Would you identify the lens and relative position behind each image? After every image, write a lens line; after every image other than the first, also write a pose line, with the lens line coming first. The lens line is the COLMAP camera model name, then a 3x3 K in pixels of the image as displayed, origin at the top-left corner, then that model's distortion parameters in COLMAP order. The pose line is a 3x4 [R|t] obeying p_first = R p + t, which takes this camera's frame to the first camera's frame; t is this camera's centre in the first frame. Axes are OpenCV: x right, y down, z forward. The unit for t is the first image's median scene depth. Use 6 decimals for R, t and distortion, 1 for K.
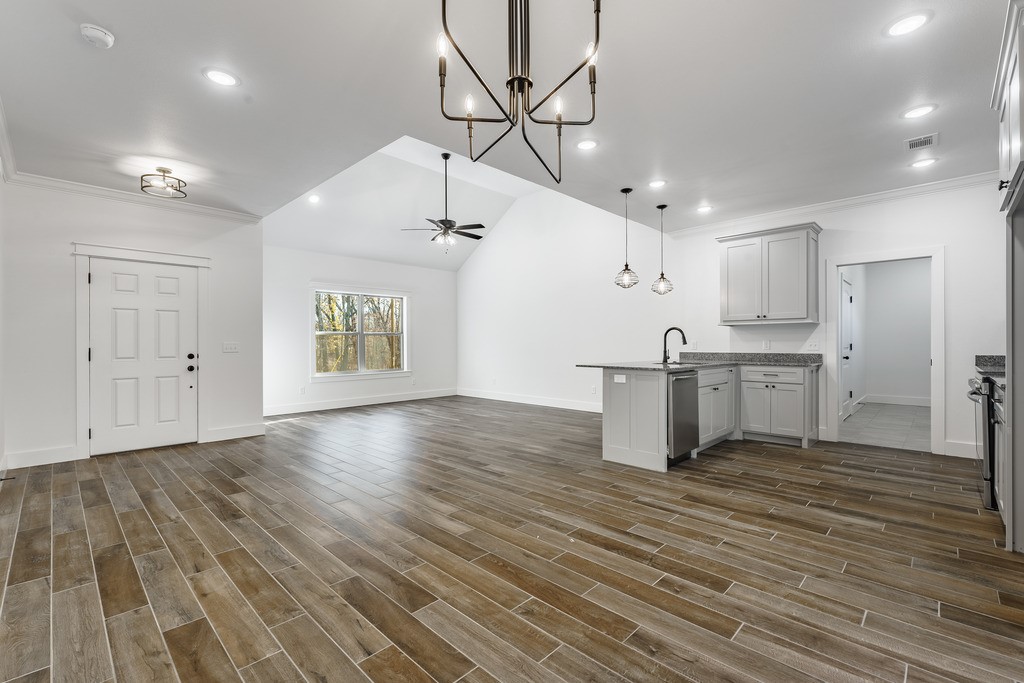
lens RADIAL K [[440.1, 0, 522.6], [0, 440.1, 339.4], [0, 0, 1]] dist [-0.004958, -0.000328]
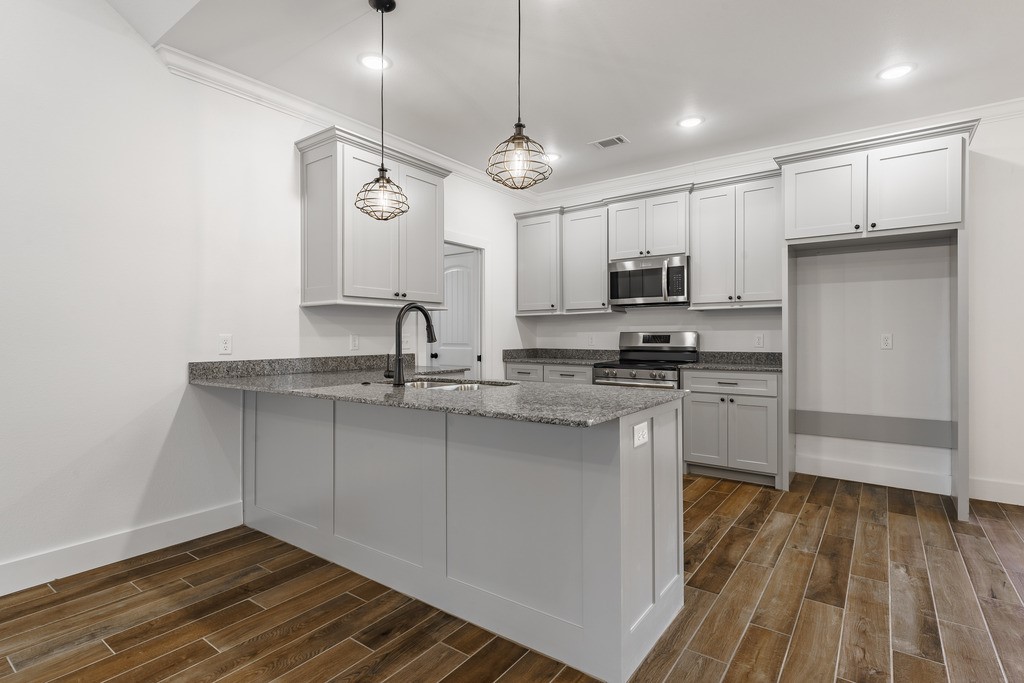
lens RADIAL K [[502.5, 0, 512.0], [0, 502.5, 336.5], [0, 0, 1]] dist [-0.003948, 0.004720]
pose [[-0.115967, 0.002087, 0.993251, -0.298402], [-0.006785, 0.999973, -0.002893, 0.012089], [-0.993230, -0.007075, -0.115949, 1.813501]]
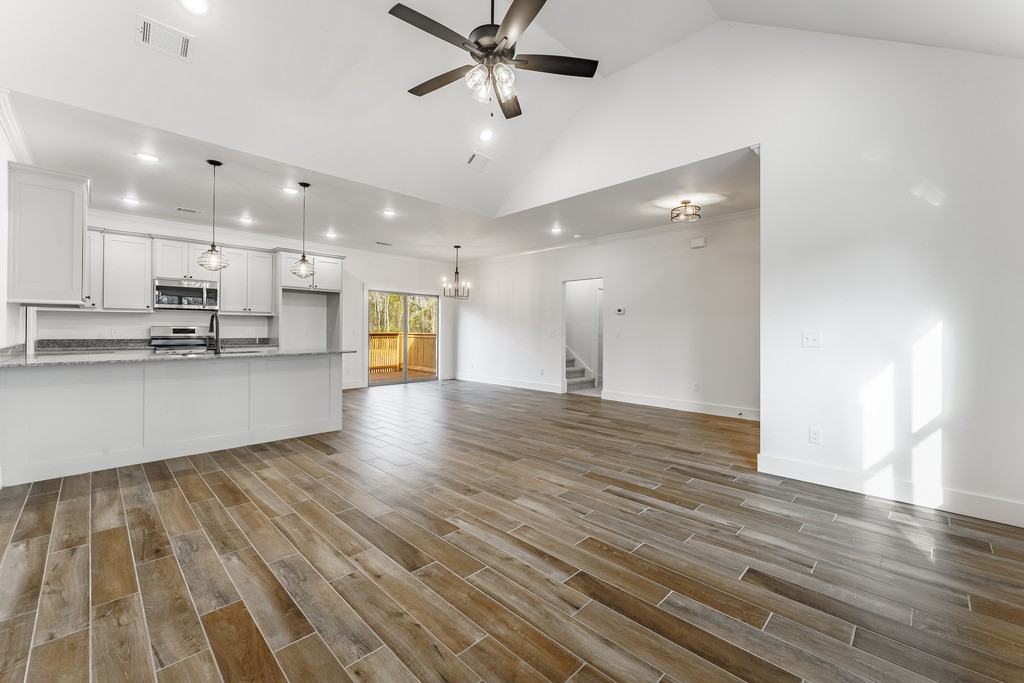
lens RADIAL K [[421.4, 0, 508.0], [0, 421.4, 328.4], [0, 0, 1]] dist [0.001423, -0.000556]
pose [[-0.998834, -0.001559, 0.048256, -0.505892], [-0.002213, 0.999906, -0.013498, 0.026438], [-0.048230, -0.013589, -0.998744, 3.391565]]
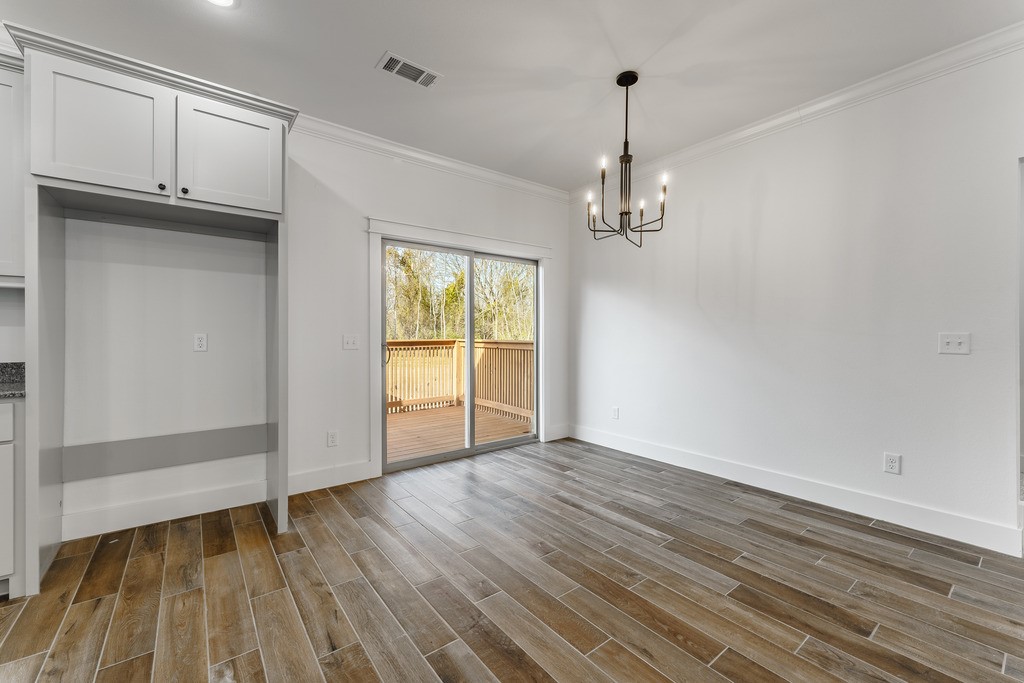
lens RADIAL K [[421.4, 0, 518.7], [0, 421.4, 332.5], [0, 0, 1]] dist [0.001423, -0.000556]
pose [[-0.987855, 0.005937, 0.155264, 0.087280], [0.003872, 0.999900, -0.013597, 0.007566], [-0.155329, -0.012830, -0.987779, 1.467825]]
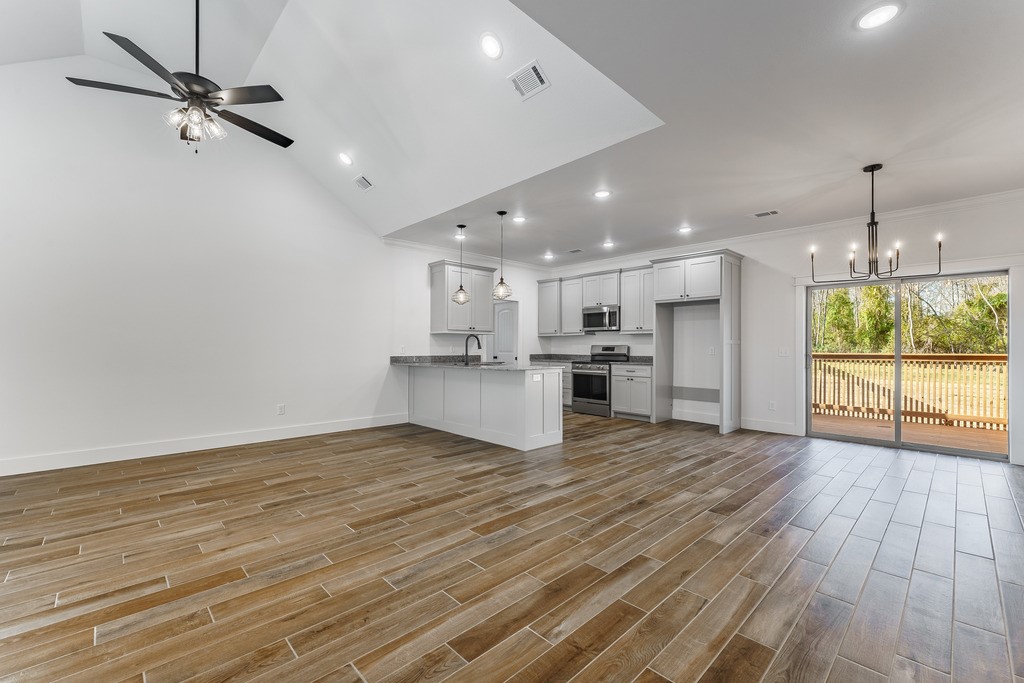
lens RADIAL K [[421.4, 0, 509.3], [0, 421.4, 347.2], [0, 0, 1]] dist [0.001423, -0.000556]
pose [[0.067378, 0.002643, 0.997724, -1.441957], [-0.013293, 0.999910, -0.001751, 0.014244], [-0.997639, -0.013145, 0.067407, 1.559065]]
